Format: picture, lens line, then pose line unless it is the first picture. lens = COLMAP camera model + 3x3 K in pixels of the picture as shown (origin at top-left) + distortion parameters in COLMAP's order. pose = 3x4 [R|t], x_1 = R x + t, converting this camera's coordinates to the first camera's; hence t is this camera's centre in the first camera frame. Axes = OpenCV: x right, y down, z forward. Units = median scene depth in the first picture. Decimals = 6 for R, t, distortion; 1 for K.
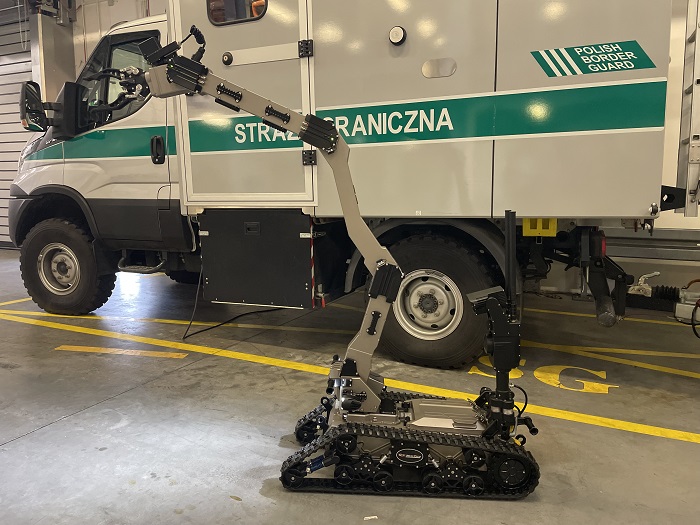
lens RADIAL K [[526.1, 0, 346.7], [0, 526.1, 259.9], [0, 0, 1]] dist [0.085384, -0.104992]
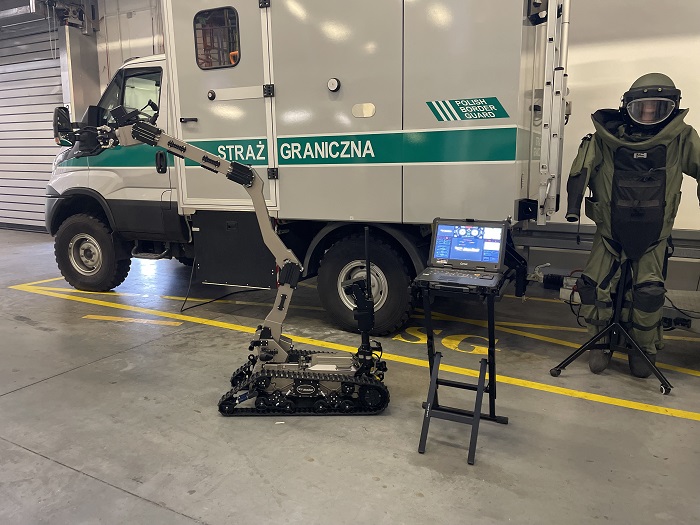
lens RADIAL K [[524.6, 0, 350.2], [0, 524.6, 257.7], [0, 0, 1]] dist [0.087001, -0.104511]
pose [[0.999267, 0.009648, -0.037044, 0.164916], [-0.008337, 0.999339, 0.035398, -0.032743], [0.037361, -0.035063, 0.998686, -0.287937]]
